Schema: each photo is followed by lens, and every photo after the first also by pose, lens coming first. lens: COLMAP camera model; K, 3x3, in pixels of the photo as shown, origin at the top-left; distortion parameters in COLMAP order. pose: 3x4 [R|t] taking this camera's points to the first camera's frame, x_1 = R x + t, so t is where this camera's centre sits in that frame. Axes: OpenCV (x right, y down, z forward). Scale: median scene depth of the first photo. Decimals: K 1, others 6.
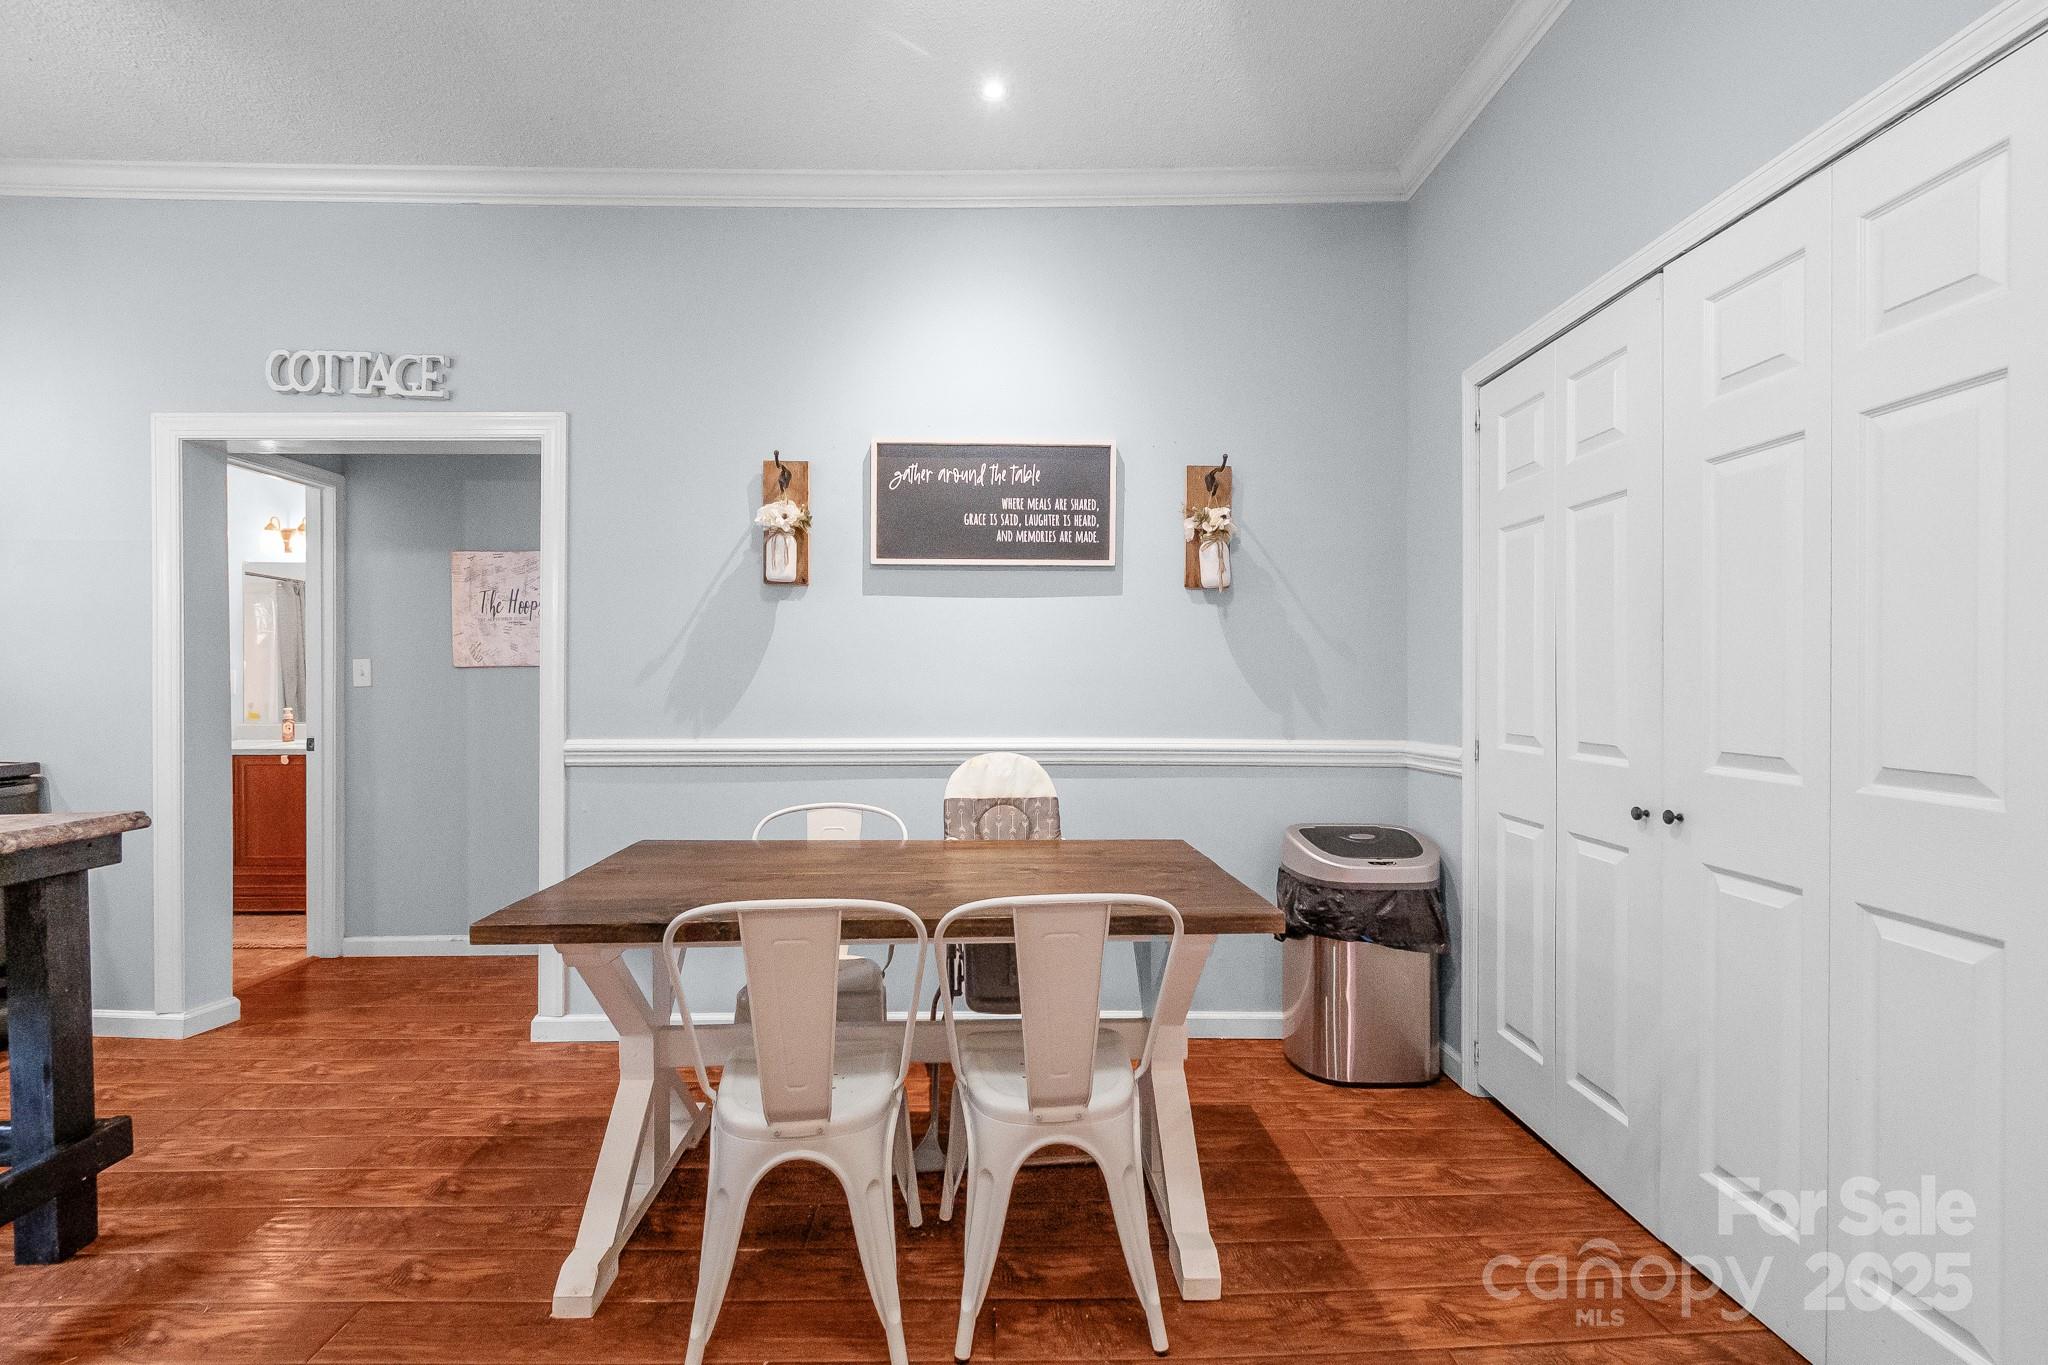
lens RADIAL K [[911.3, 0, 1015.0], [0, 911.3, 683.5], [0, 0, 1]] dist [0.003338, -0.002441]
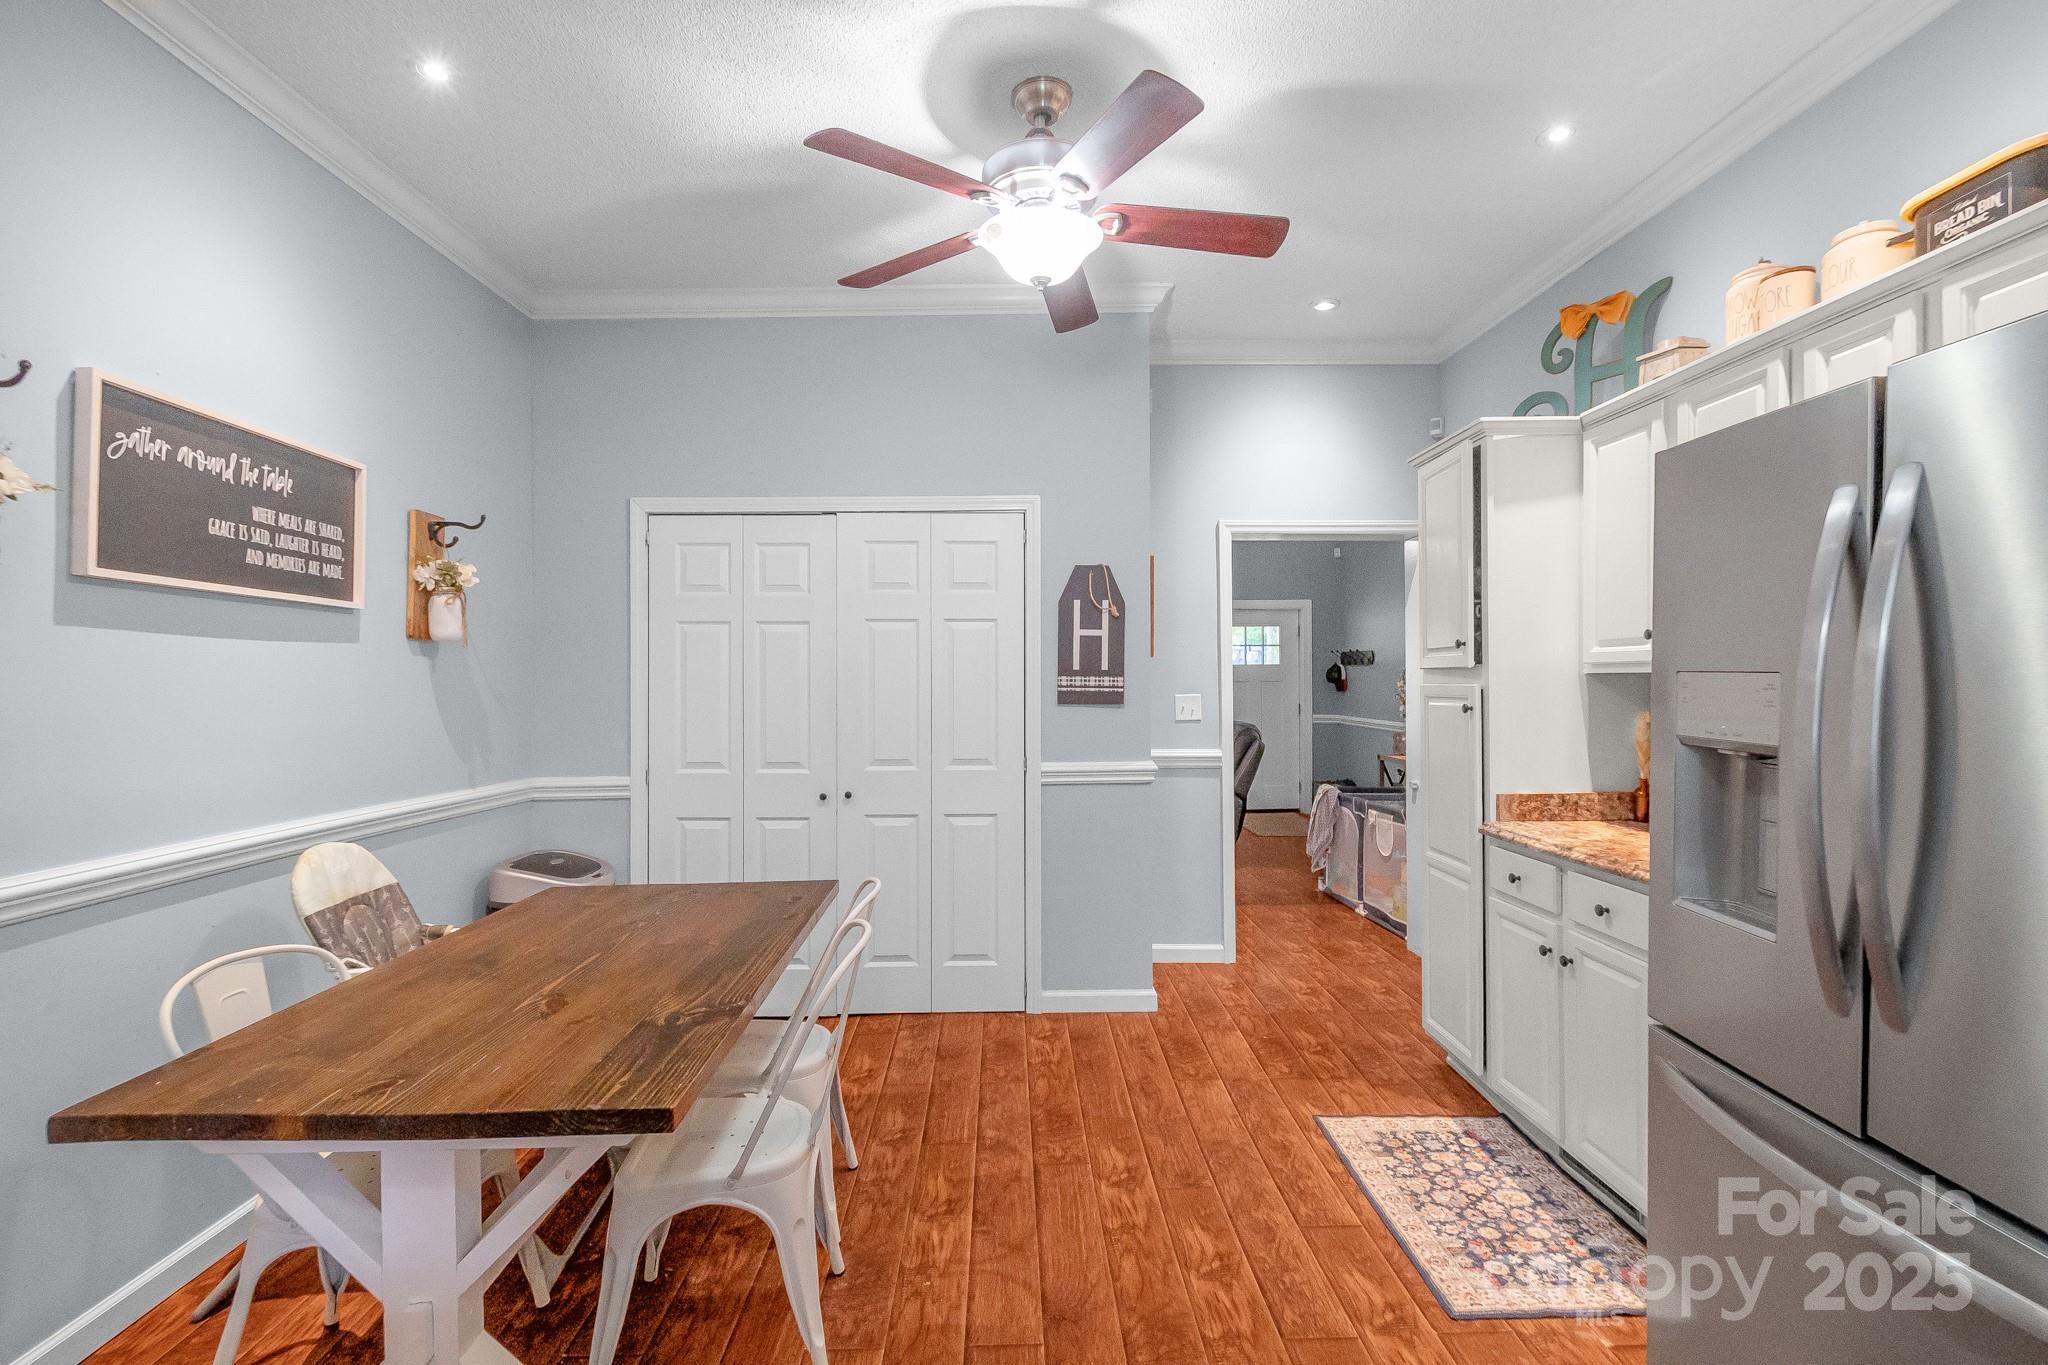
lens RADIAL K [[911.3, 0, 1023.1], [0, 911.3, 684.1], [0, 0, 1]] dist [0.003338, -0.002441]
pose [[-0.003012, 0.000939, 0.999995, -0.756332], [0.006974, 0.999975, -0.000918, -0.053405], [-0.999971, 0.006971, -0.003018, 0.377252]]
